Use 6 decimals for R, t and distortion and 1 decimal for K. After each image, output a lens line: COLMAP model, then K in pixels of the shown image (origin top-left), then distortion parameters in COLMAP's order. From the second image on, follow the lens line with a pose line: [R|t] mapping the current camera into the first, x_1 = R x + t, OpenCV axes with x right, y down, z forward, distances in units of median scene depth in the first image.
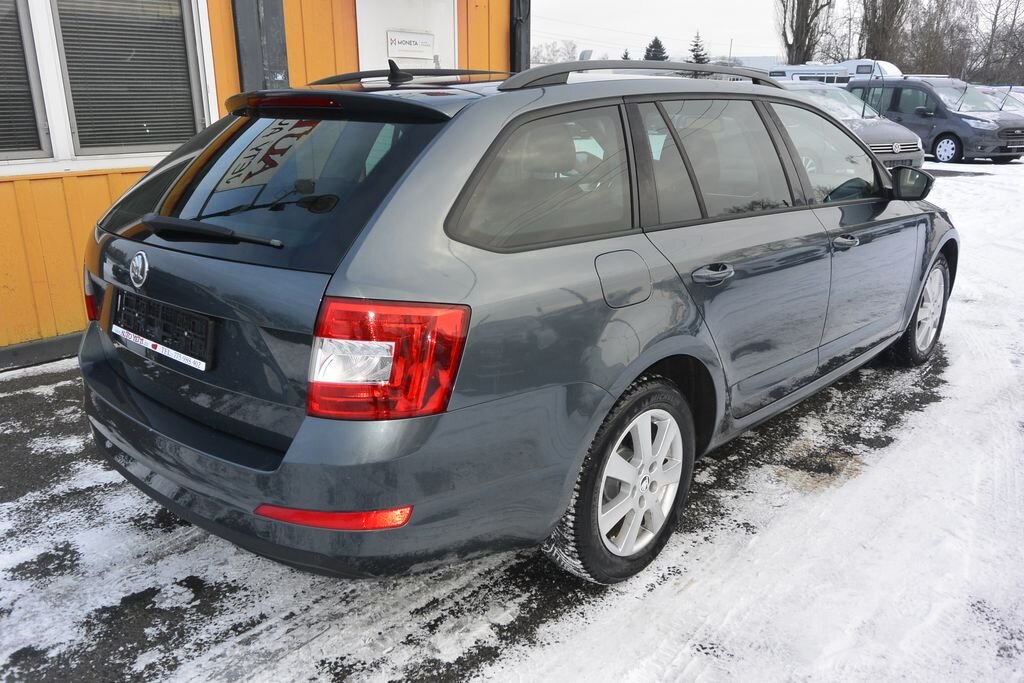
lens RADIAL K [[780.1, 0, 494.9], [0, 780.1, 402.7], [0, 0, 1]] dist [0.003286, 0.002501]
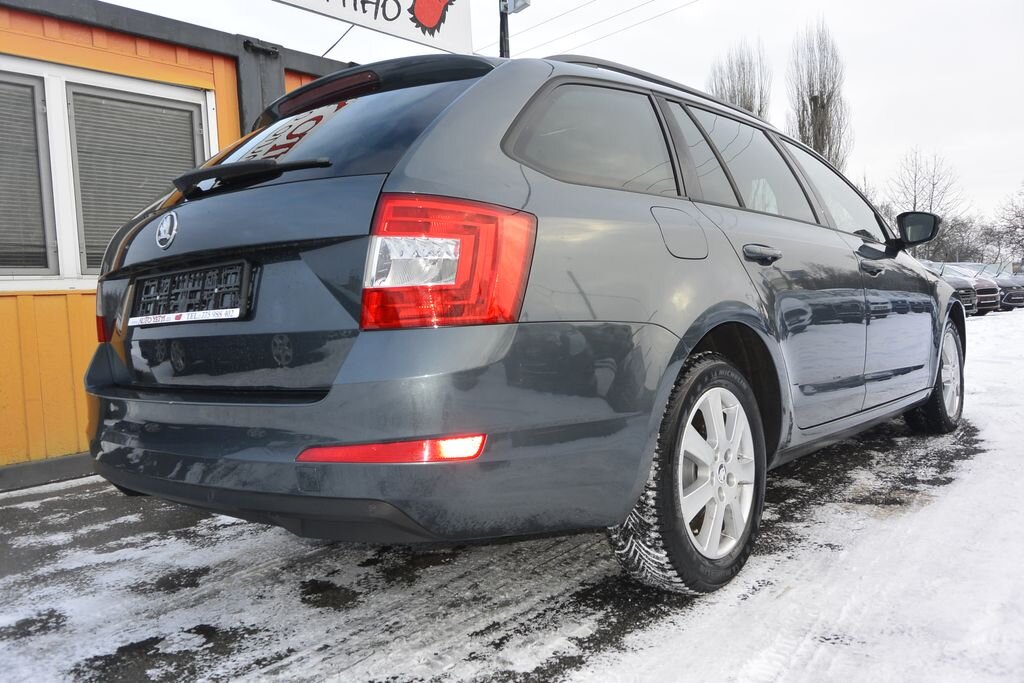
lens RADIAL K [[780.1, 0, 499.1], [0, 780.1, 405.1], [0, 0, 1]] dist [0.003286, 0.002501]
pose [[0.997841, -0.054669, 0.036405, -0.091215], [0.062068, 0.966162, -0.250355, 0.238541], [-0.021487, 0.252074, 0.967469, 0.124865]]
